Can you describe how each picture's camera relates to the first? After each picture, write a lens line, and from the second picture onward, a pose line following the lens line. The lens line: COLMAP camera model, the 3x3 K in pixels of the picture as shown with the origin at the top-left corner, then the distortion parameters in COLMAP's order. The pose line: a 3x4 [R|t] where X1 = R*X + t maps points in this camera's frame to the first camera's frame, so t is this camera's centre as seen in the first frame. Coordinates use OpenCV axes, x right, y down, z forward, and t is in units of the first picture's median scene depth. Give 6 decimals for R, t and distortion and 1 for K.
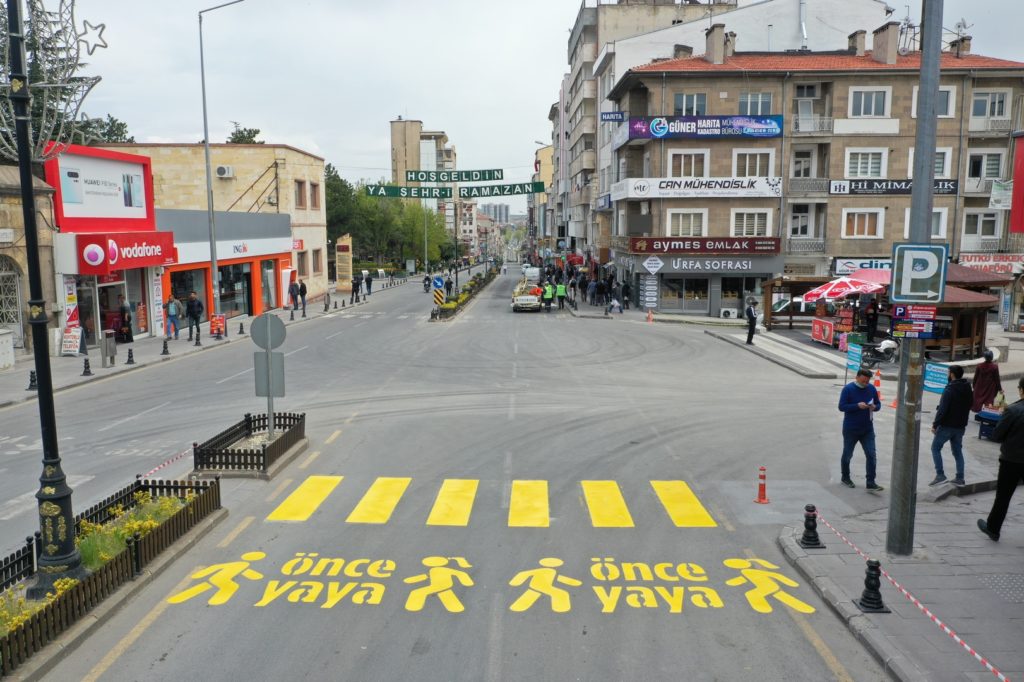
lens RADIAL K [[801.8, 0, 512.0], [0, 801.8, 341.0], [0, 0, 1]] dist [-0.009235, -0.002393]
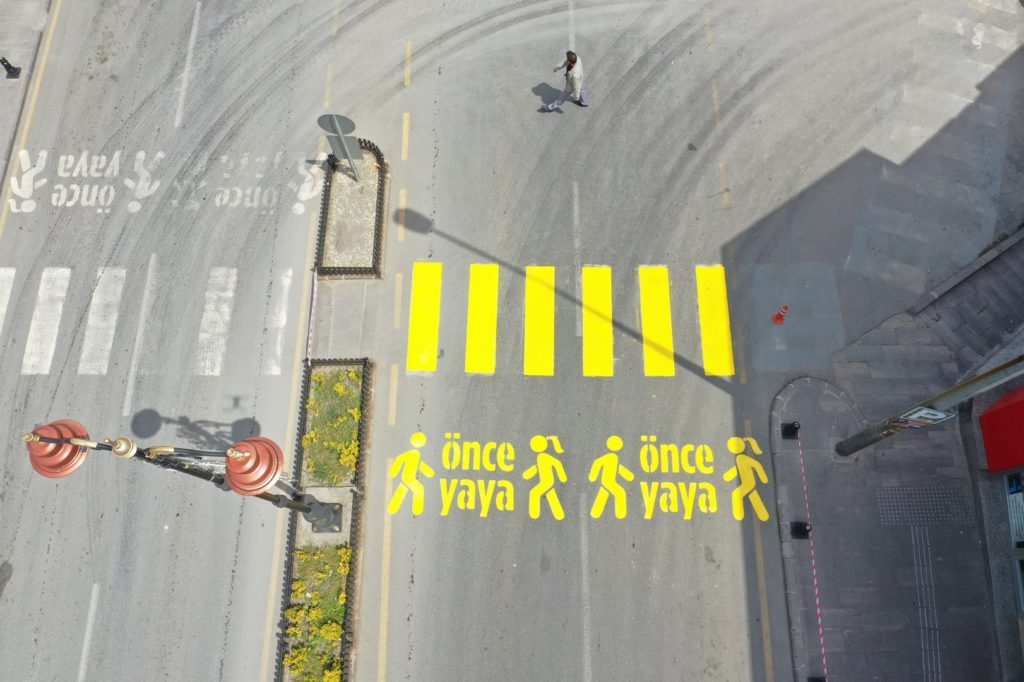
lens RADIAL K [[801.8, 0, 512.0], [0, 801.8, 341.0], [0, 0, 1]] dist [-0.009235, -0.002393]
pose [[0.999763, -0.014677, -0.016072, -0.034223], [0.020856, 0.434897, 0.900239, -0.340654], [-0.006223, -0.900361, 0.435100, 0.146474]]
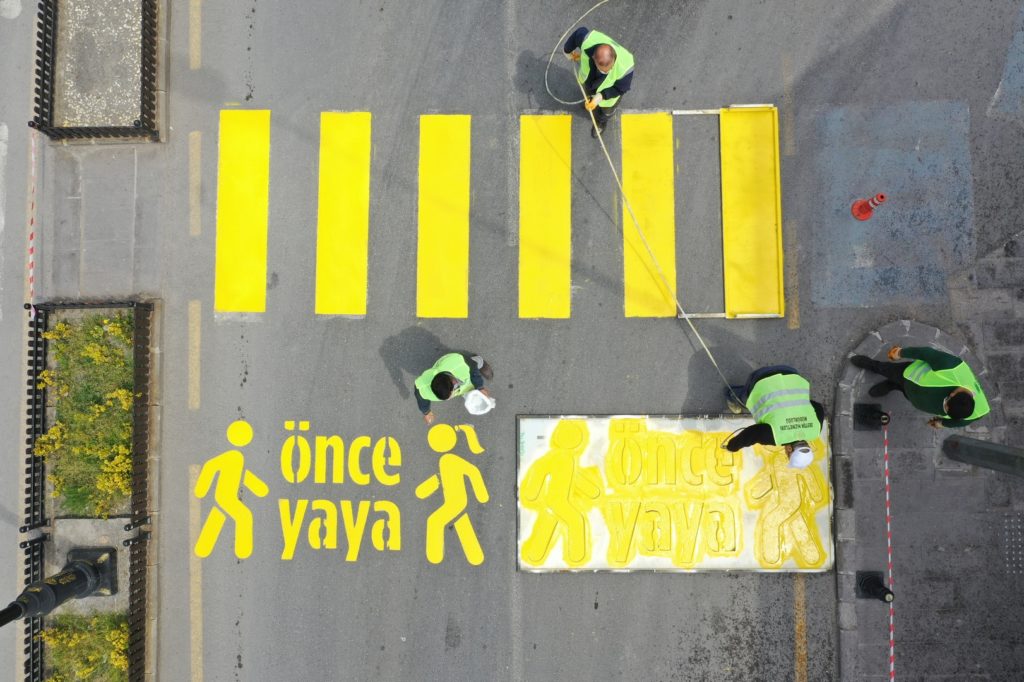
lens RADIAL K [[801.8, 0, 512.0], [0, 801.8, 341.0], [0, 0, 1]] dist [-0.009235, -0.002393]
pose [[0.999566, -0.023615, -0.017593, 0.000573], [0.020968, 0.151231, 0.988276, -0.183077], [-0.020677, -0.988216, 0.151661, 0.277699]]
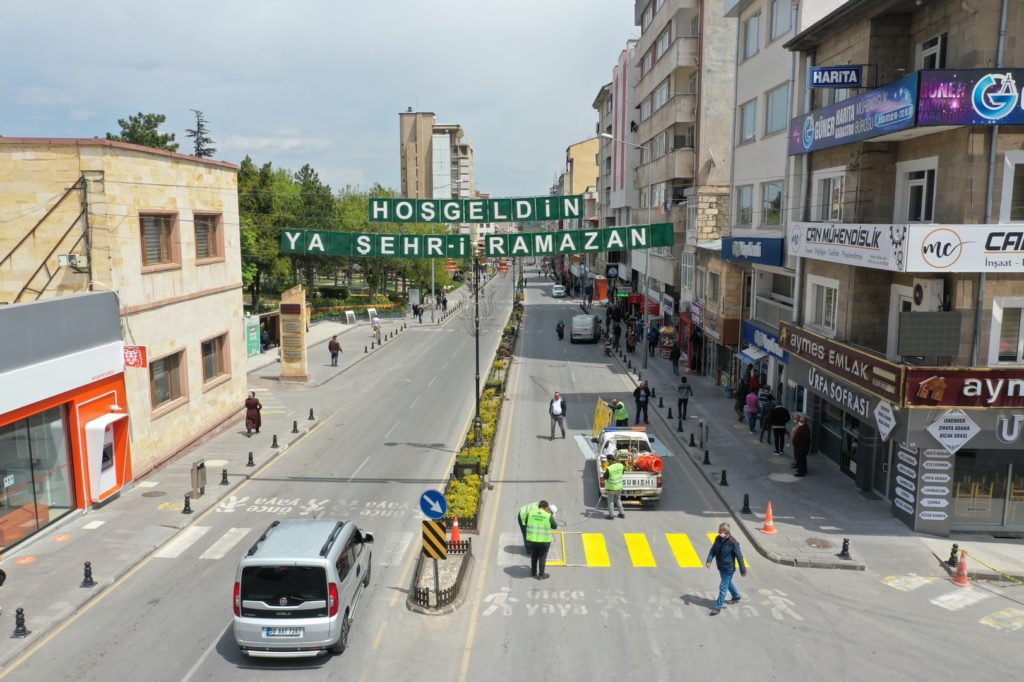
lens RADIAL K [[806.1, 0, 512.0], [0, 806.1, 341.0], [0, 0, 1]] dist [0.000934, -0.000534]
pose [[0.999810, 0.005504, -0.018720, -0.064135], [-0.005423, 0.999976, 0.004376, -0.203485], [0.018744, -0.004274, 0.999815, 0.827479]]
